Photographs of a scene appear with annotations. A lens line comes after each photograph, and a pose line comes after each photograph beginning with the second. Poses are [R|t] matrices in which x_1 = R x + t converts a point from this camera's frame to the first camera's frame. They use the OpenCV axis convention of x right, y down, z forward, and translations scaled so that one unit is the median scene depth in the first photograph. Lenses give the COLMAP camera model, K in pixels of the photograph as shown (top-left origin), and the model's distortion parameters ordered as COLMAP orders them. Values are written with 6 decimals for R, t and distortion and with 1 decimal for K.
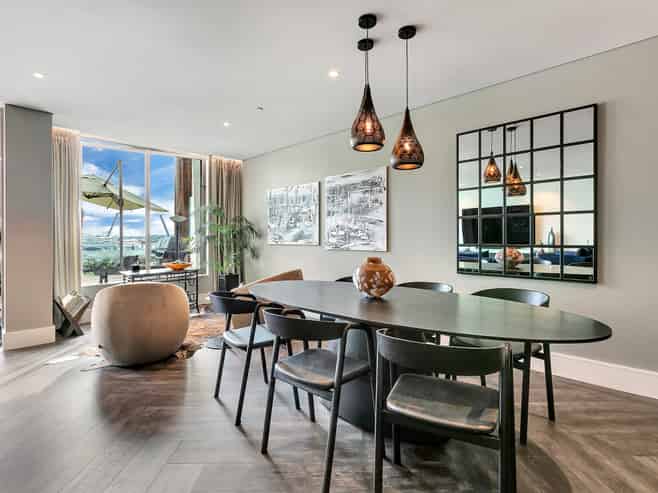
lens RADIAL K [[344.9, 0, 329.0], [0, 344.9, 246.5], [0, 0, 1]] dist [-0.006202, -0.000336]
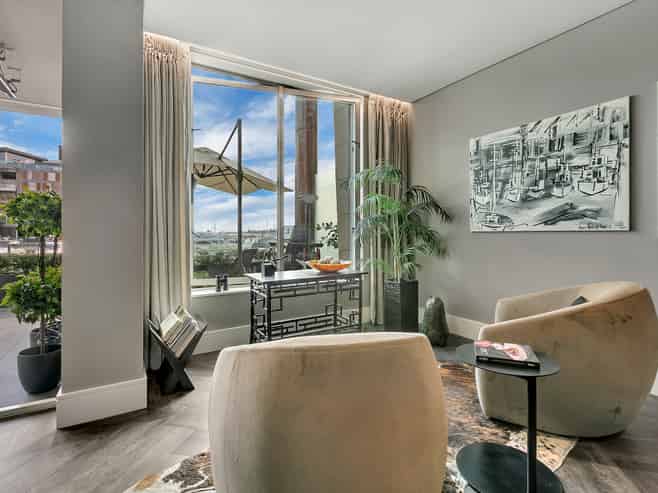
lens RADIAL K [[344.9, 0, 329.0], [0, 344.9, 246.5], [0, 0, 1]] dist [-0.006202, -0.000336]
pose [[0.967879, 0.008337, -0.251277, -0.288499], [-0.004502, 0.999864, 0.015835, 0.011474], [0.251375, -0.014195, 0.967786, 0.410672]]
